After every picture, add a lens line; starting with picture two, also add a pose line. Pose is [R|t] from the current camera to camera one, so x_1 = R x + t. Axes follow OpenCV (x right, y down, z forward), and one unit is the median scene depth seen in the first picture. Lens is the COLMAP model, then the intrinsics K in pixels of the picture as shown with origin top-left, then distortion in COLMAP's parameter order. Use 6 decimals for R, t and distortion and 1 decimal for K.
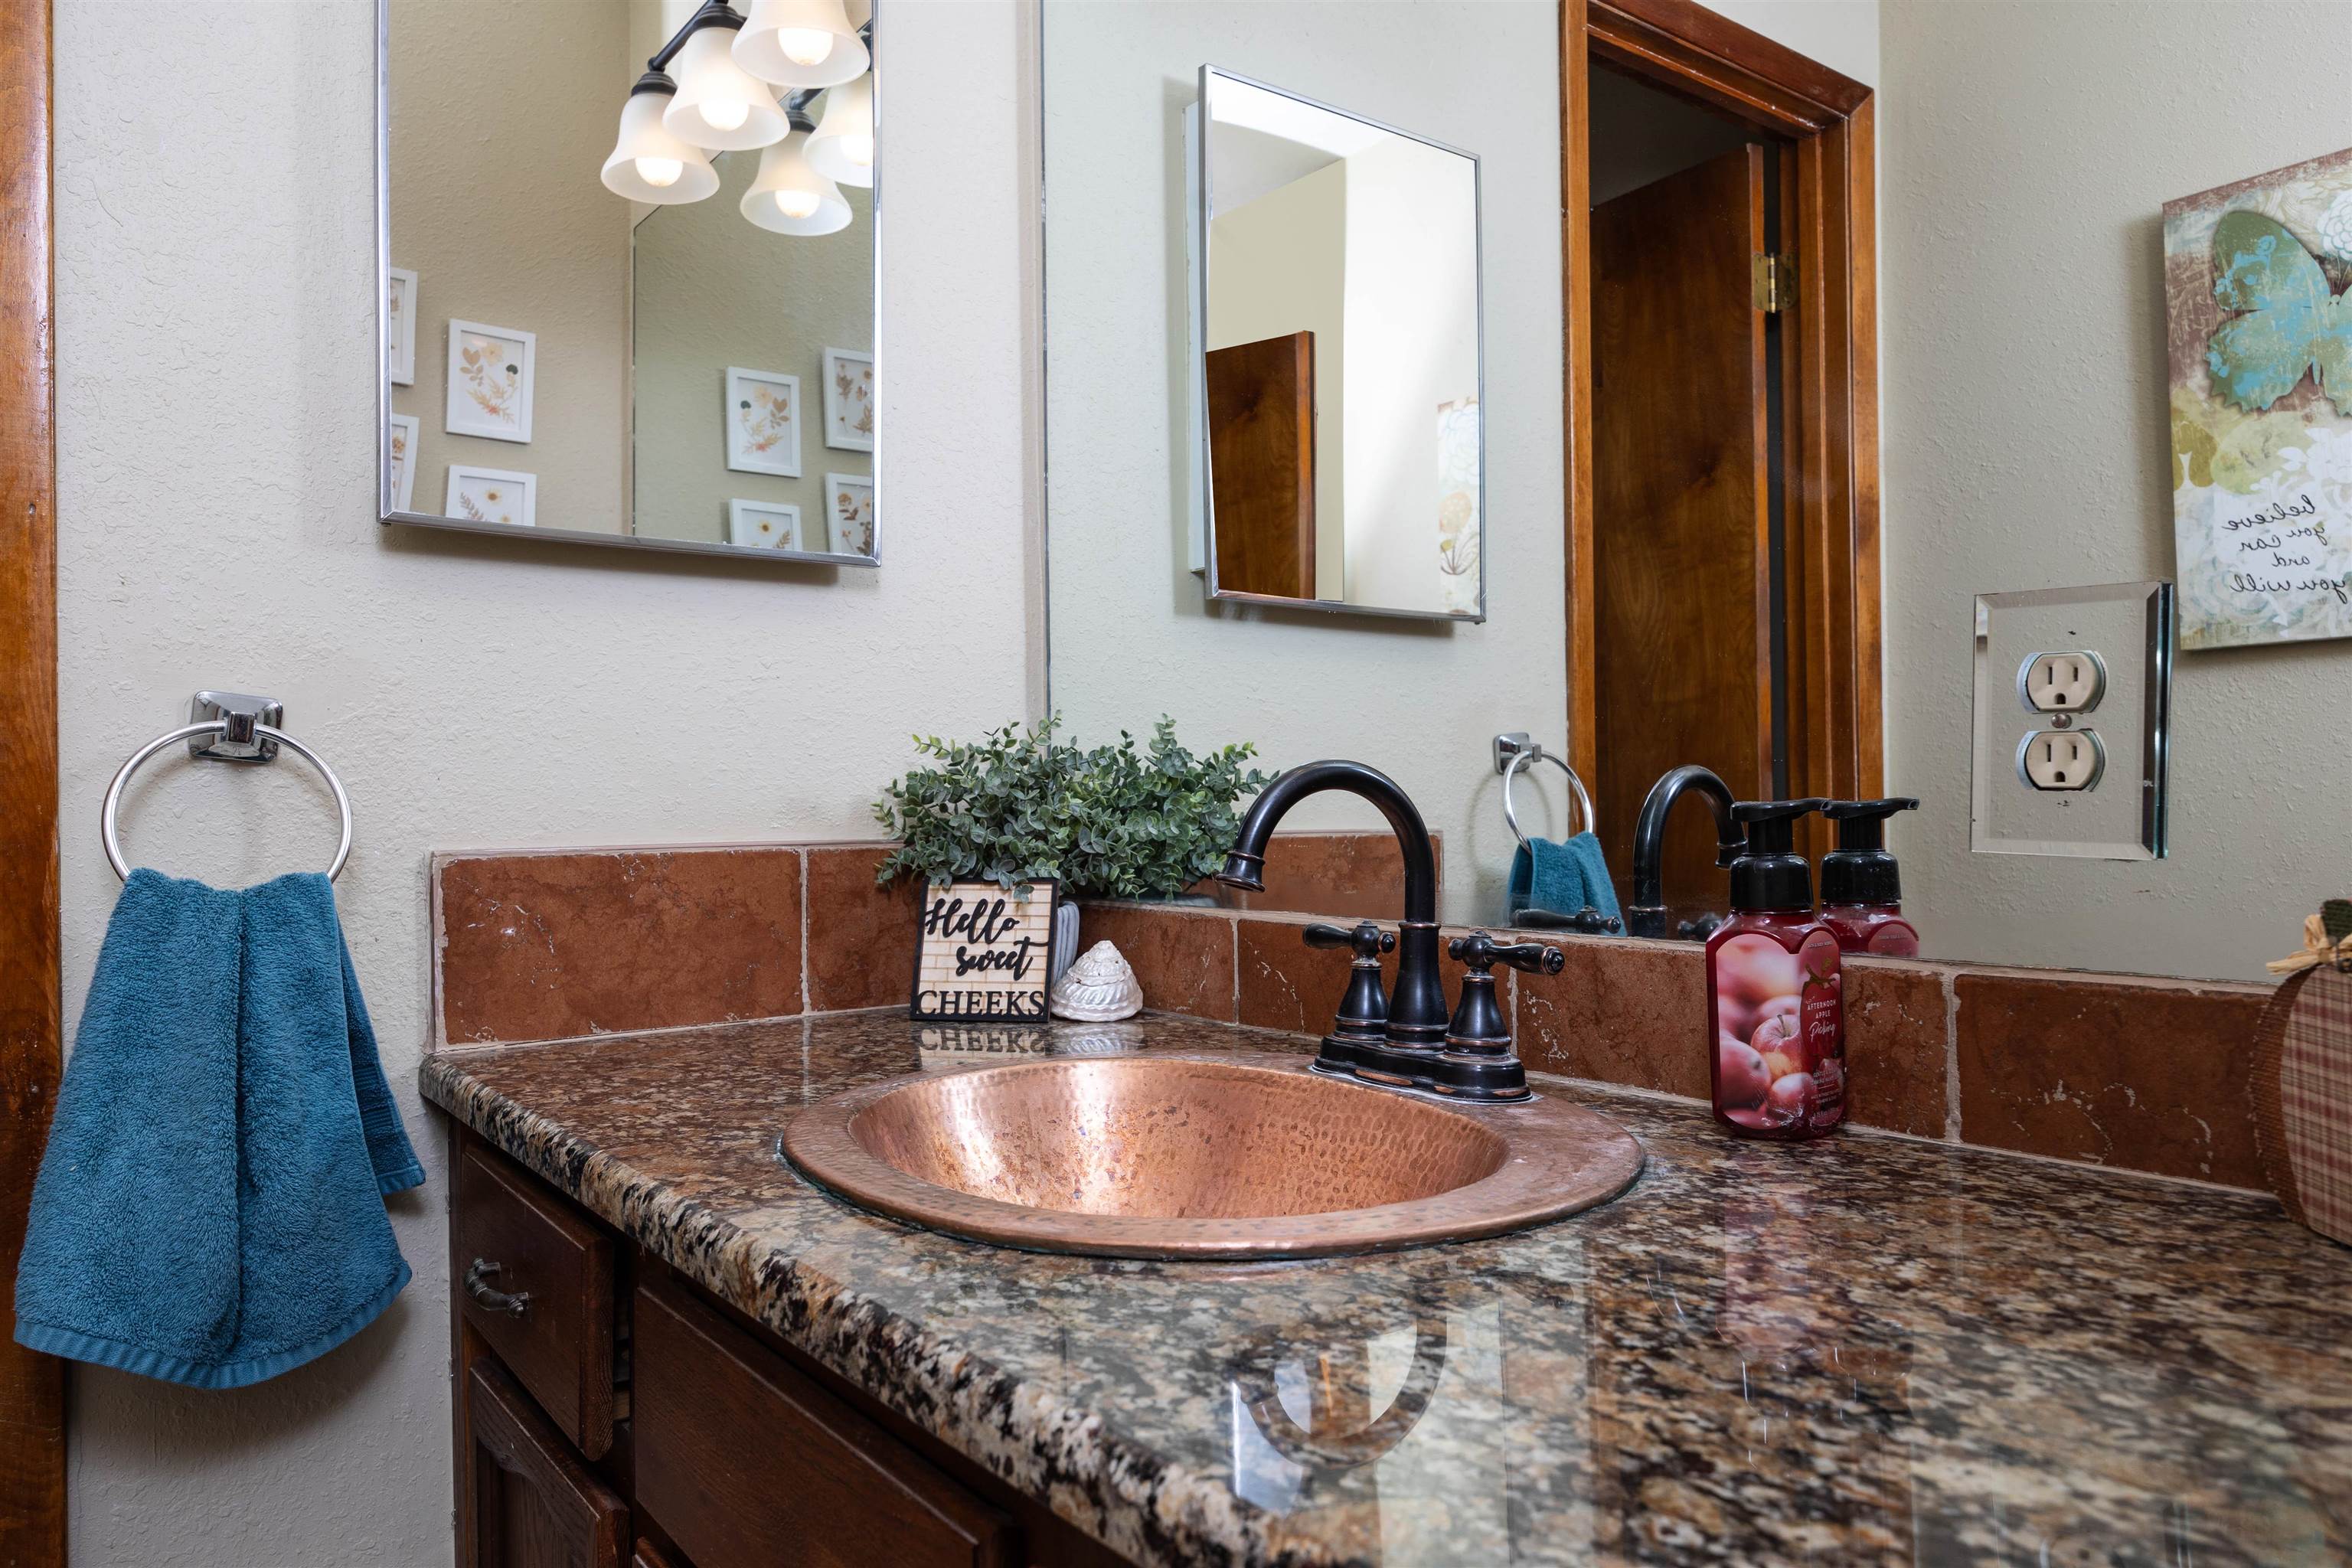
lens RADIAL K [[1560.9, 0, 1174.2], [0, 1560.9, 789.3], [0, 0, 1]] dist [-0.001797, -0.000860]
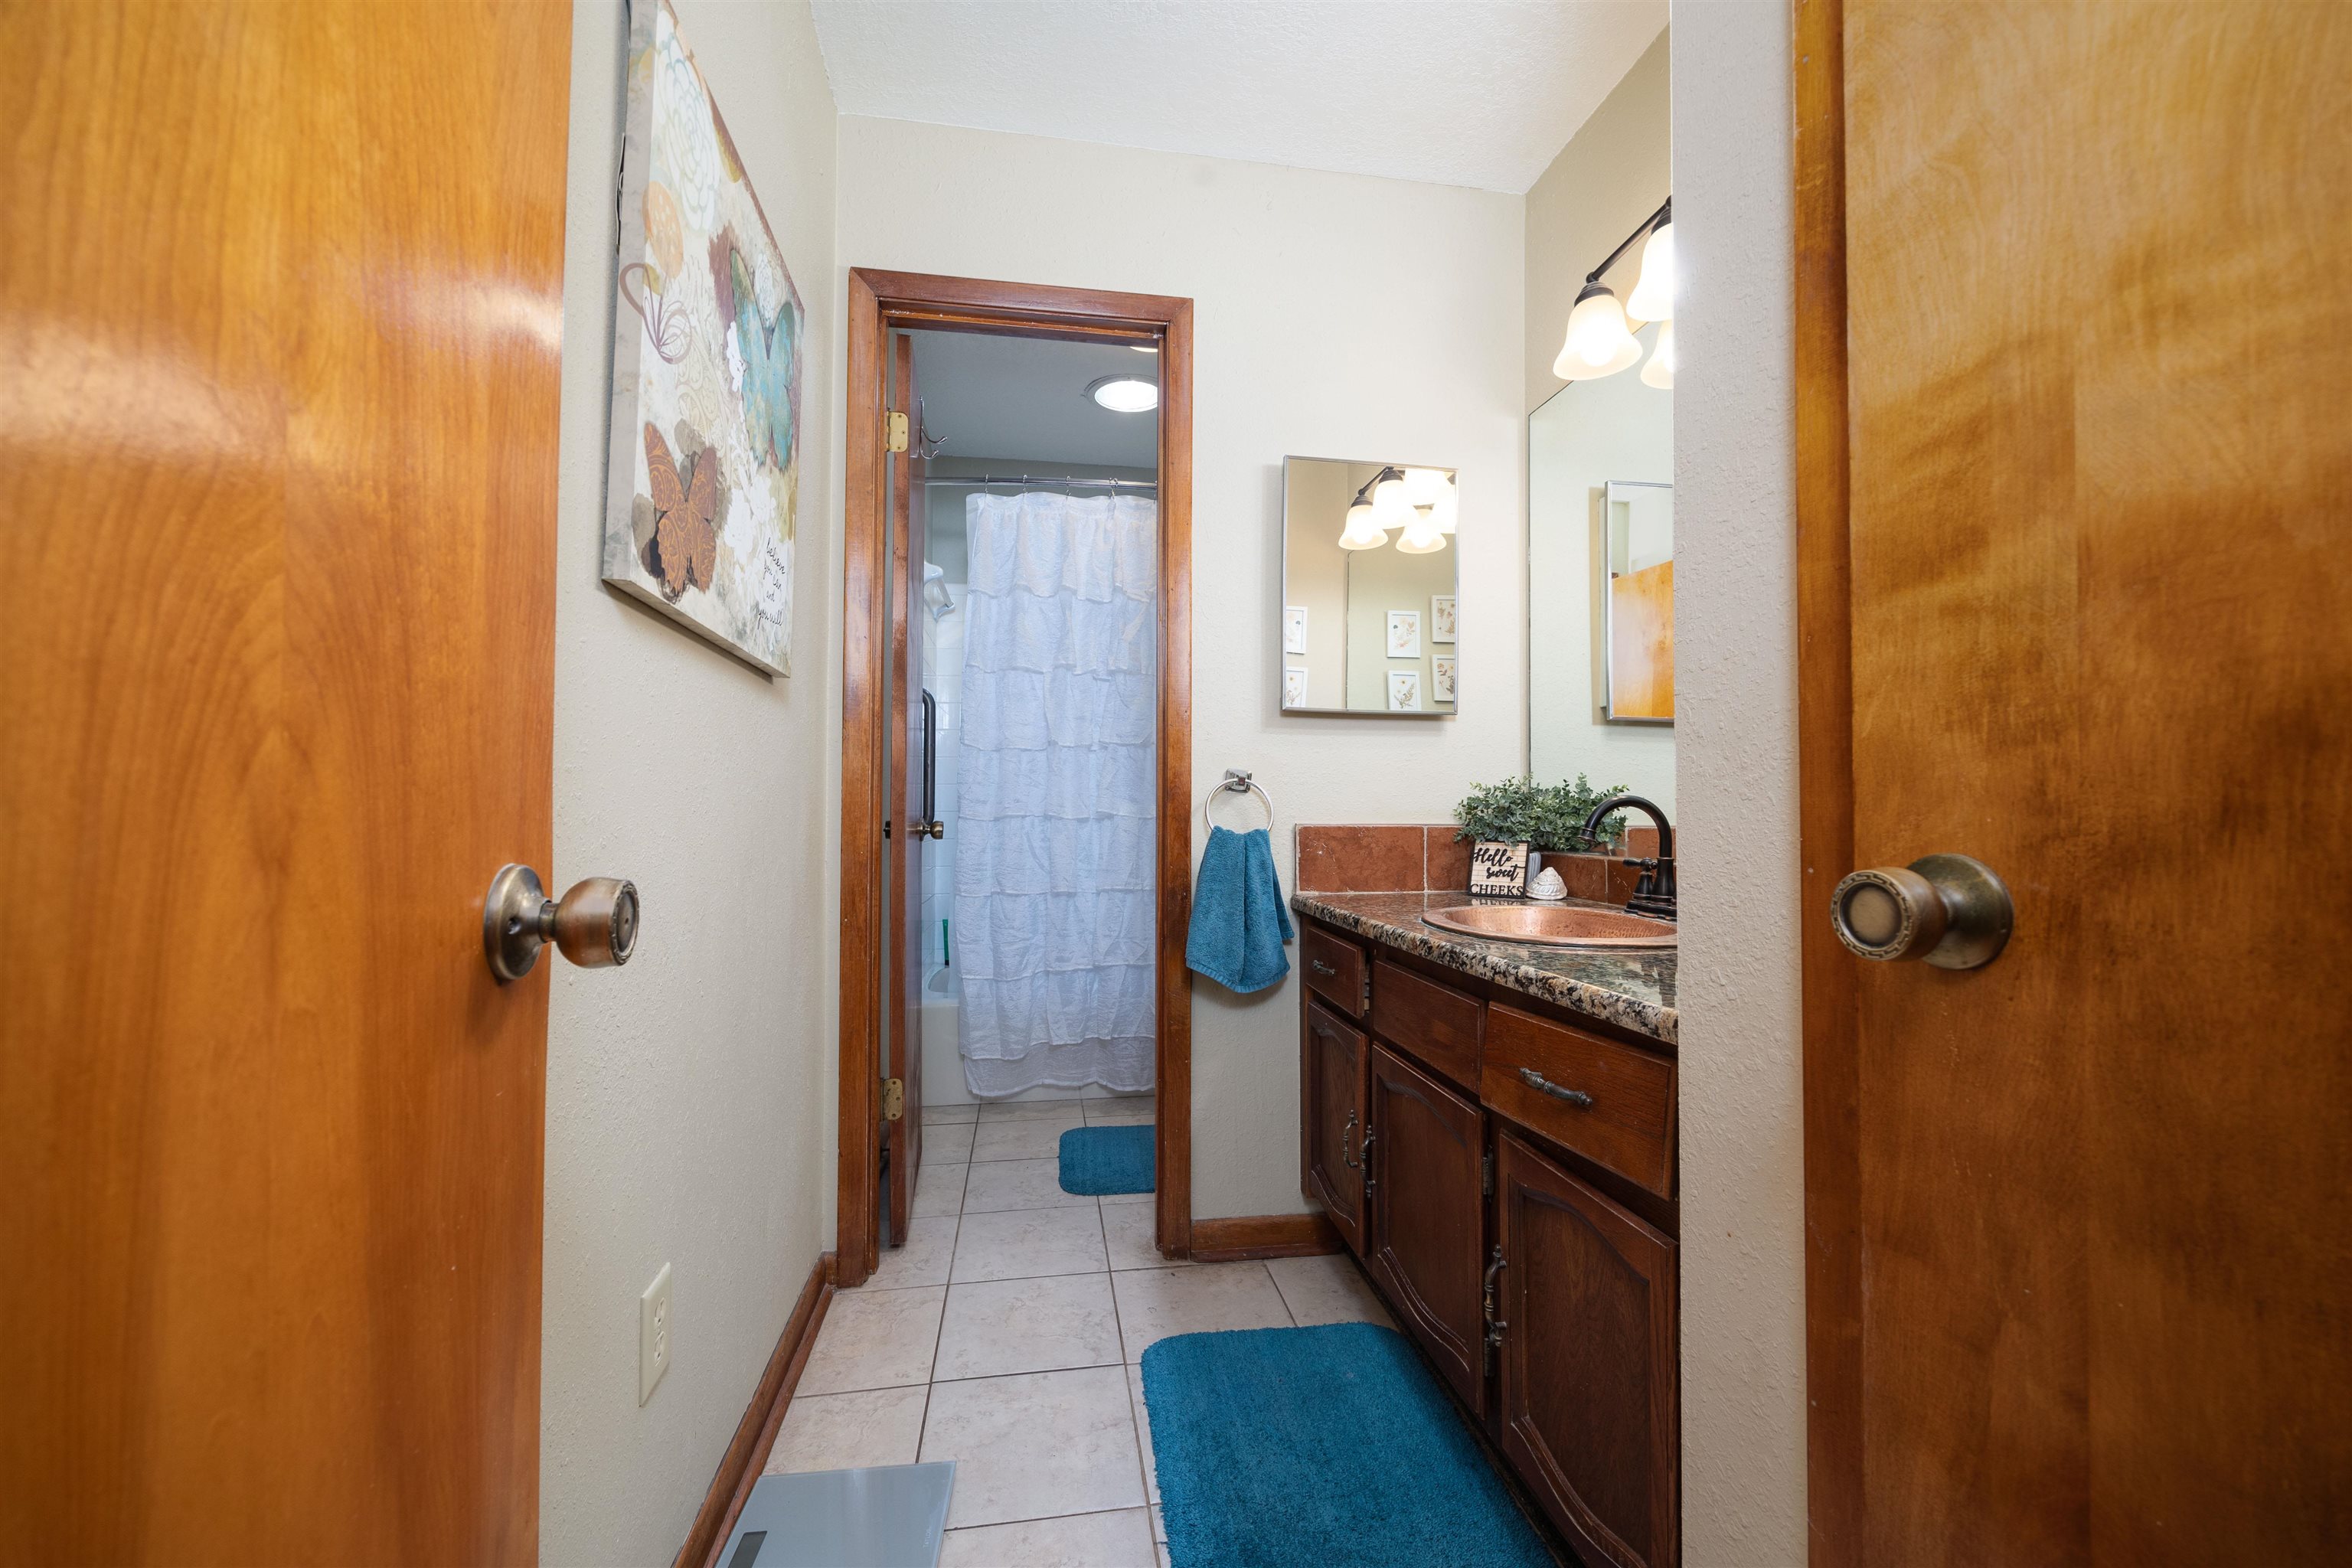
lens RADIAL K [[925.0, 0, 1178.7], [0, 925.0, 787.8], [0, 0, 1]] dist [0.001245, 0.000174]
pose [[0.886637, 0.004926, -0.462440, 0.107680], [-0.011558, 0.999867, -0.011508, -0.003387], [0.462322, 0.015548, 0.886576, -0.543778]]
